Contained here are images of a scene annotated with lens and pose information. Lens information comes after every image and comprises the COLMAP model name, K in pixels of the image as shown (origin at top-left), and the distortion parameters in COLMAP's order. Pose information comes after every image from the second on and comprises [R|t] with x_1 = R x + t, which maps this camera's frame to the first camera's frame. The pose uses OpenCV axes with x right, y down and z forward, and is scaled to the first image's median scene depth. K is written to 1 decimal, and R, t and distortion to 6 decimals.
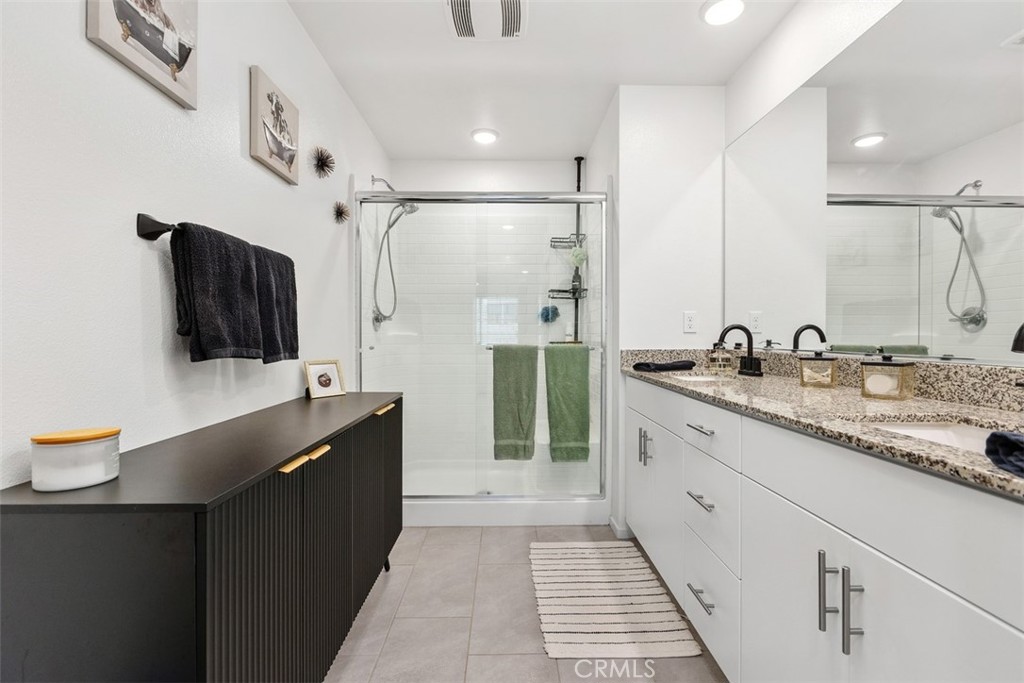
lens RADIAL K [[445.5, 0, 521.1], [0, 445.5, 334.6], [0, 0, 1]] dist [0.001158, 0.000348]
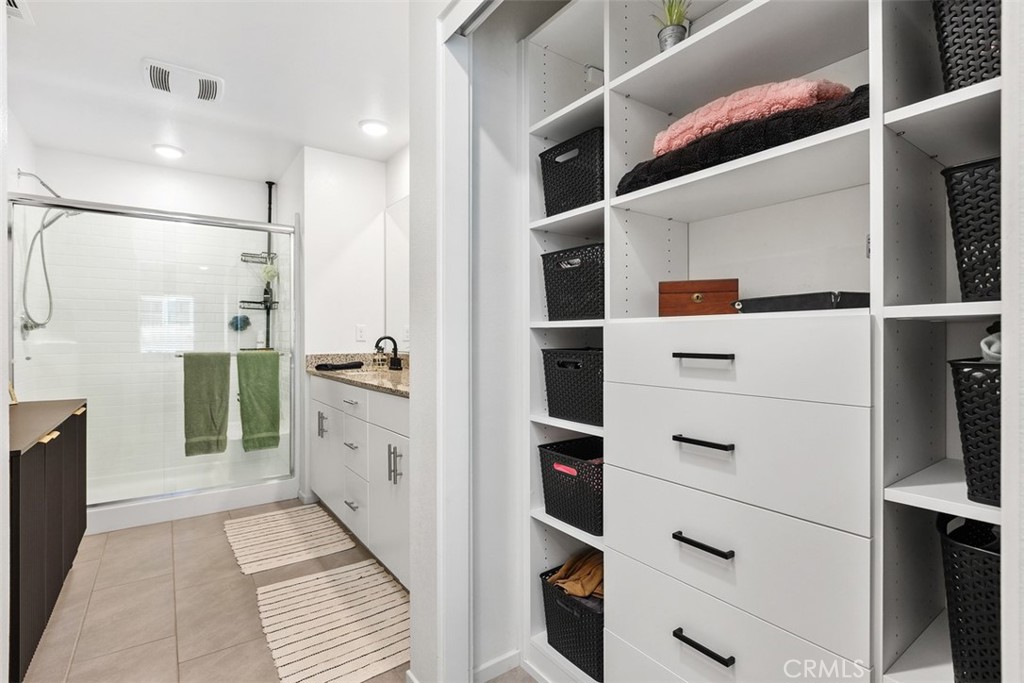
lens RADIAL K [[485.2, 0, 512.4], [0, 485.2, 340.1], [0, 0, 1]] dist [-0.005450, 0.002539]
pose [[0.833368, -0.004107, 0.552703, -0.047304], [0.001459, 0.999985, 0.005230, -0.013178], [-0.552716, -0.003552, 0.833362, -0.451513]]
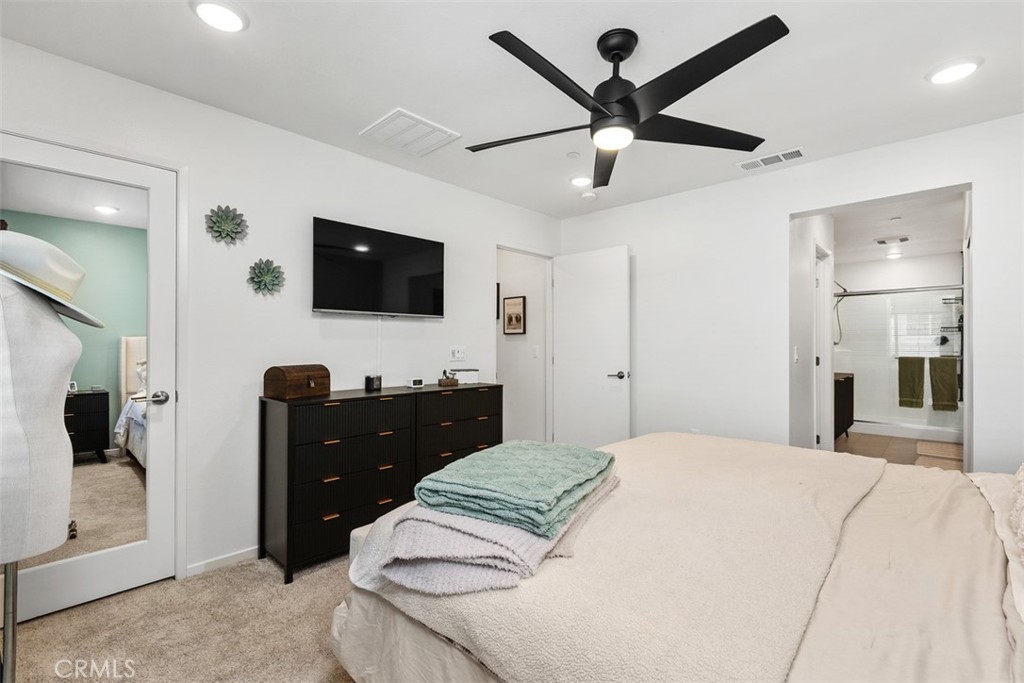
lens RADIAL K [[445.5, 0, 517.9], [0, 445.5, 340.3], [0, 0, 1]] dist [0.001158, 0.000348]
pose [[0.696738, 0.002436, -0.717321, 0.219568], [-0.003768, 0.999993, -0.000264, -0.051069], [0.717315, 0.002887, 0.696743, -2.006273]]
